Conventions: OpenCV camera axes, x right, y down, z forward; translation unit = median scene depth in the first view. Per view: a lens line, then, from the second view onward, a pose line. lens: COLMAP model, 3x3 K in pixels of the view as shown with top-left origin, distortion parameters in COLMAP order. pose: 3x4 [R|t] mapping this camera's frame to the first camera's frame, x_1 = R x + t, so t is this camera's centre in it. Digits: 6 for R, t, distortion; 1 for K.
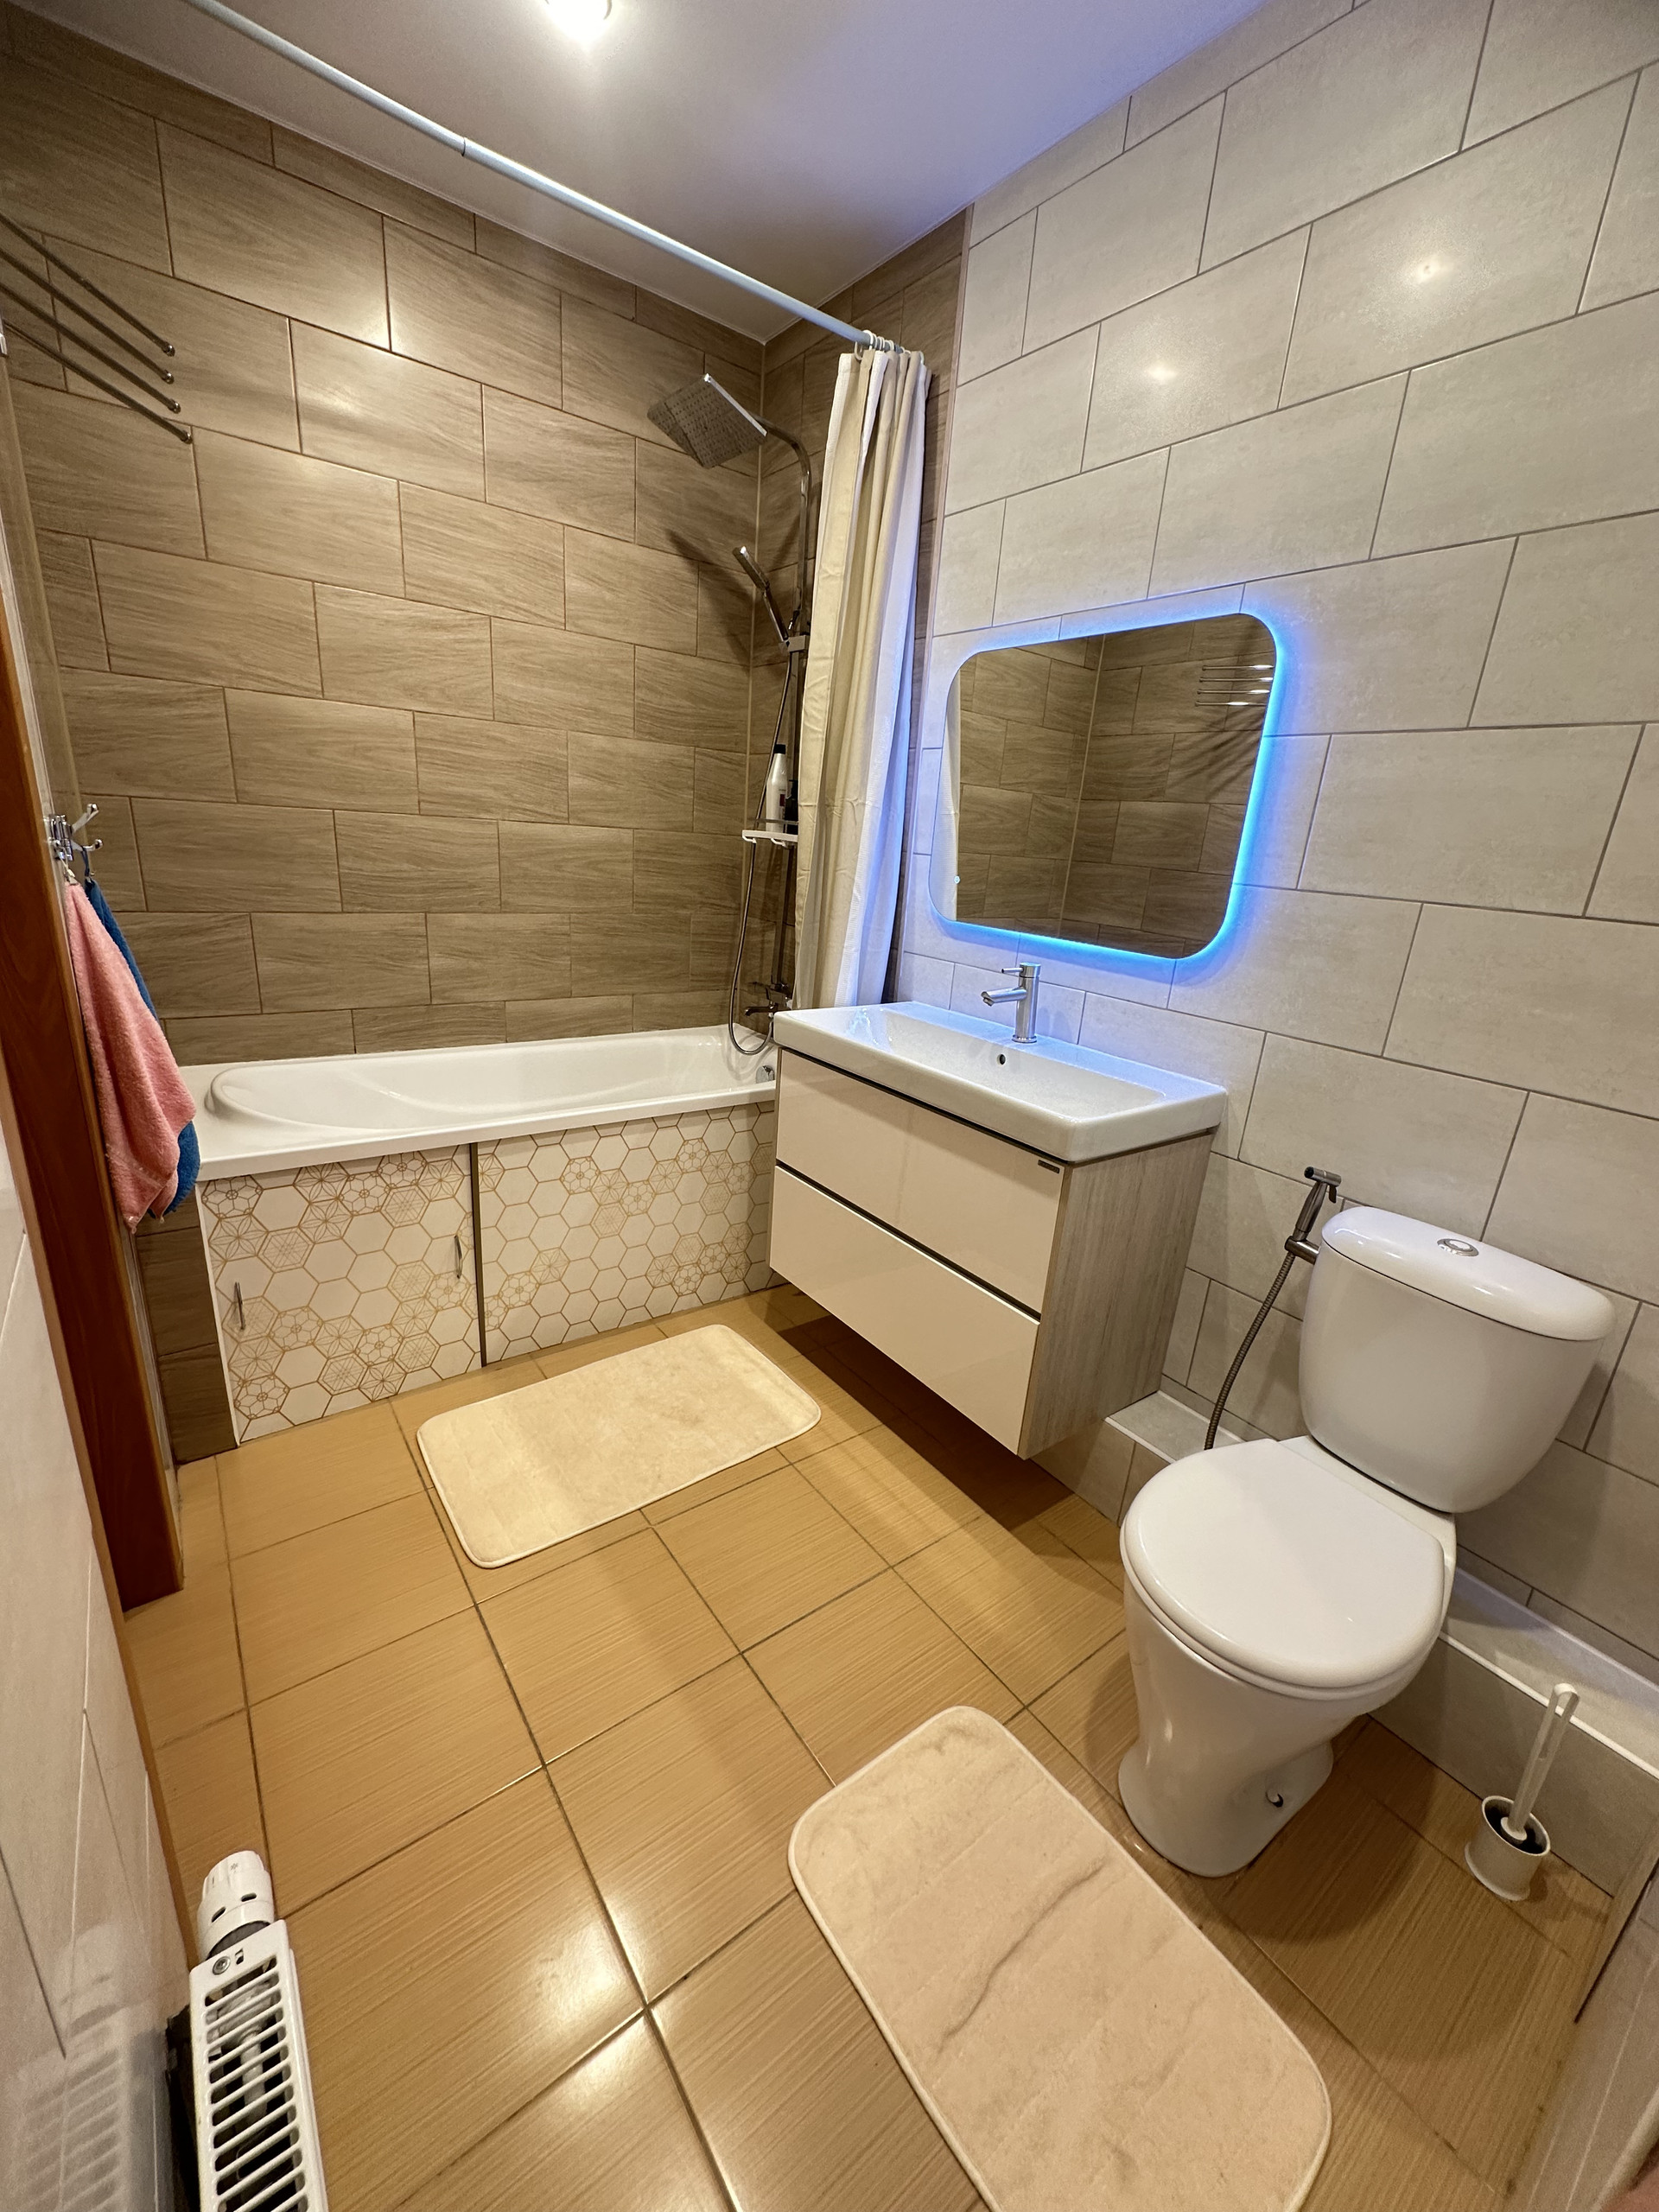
lens RADIAL K [[884.2, 0, 827.8], [0, 884.2, 1105.2], [0, 0, 1]] dist [-0.001977, -0.000496]
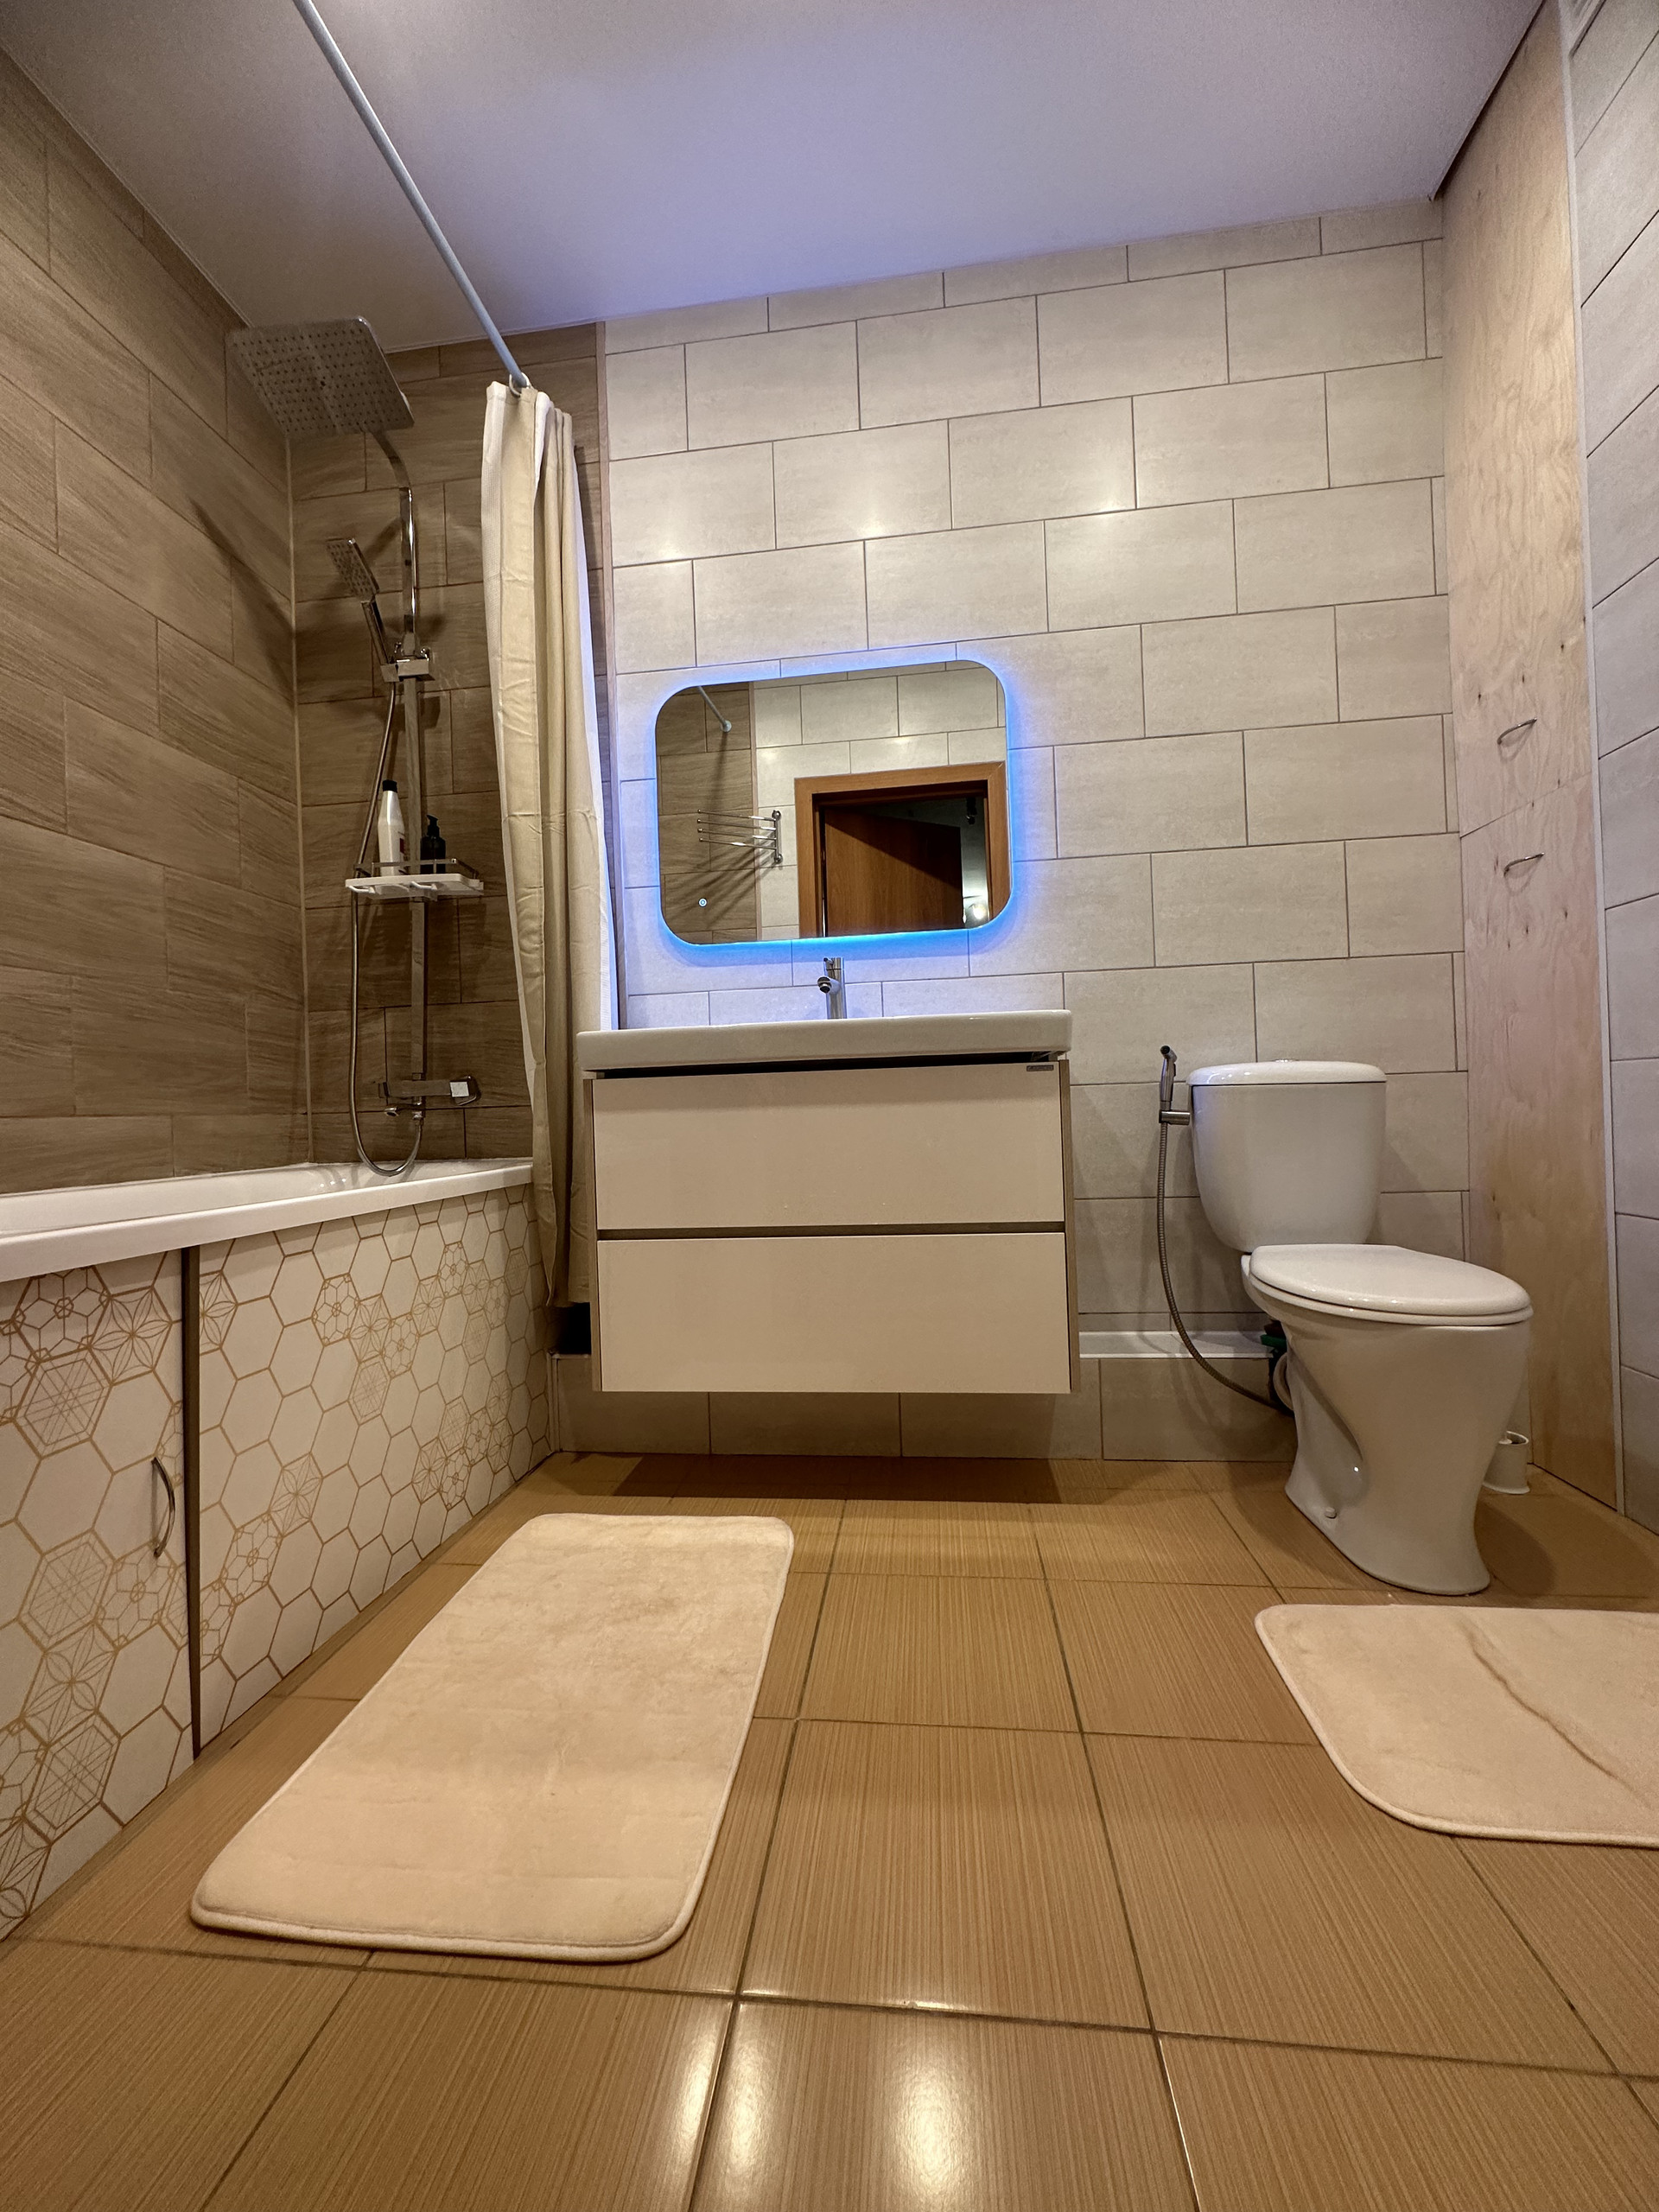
lens RADIAL K [[884.2, 0, 828.0], [0, 884.2, 1104.2], [0, 0, 1]] dist [-0.001977, -0.000496]
pose [[0.684528, -0.090246, 0.723379, -0.461393], [0.295442, 0.941505, -0.162116, 0.140624], [-0.666434, 0.324690, 0.671150, 0.339145]]
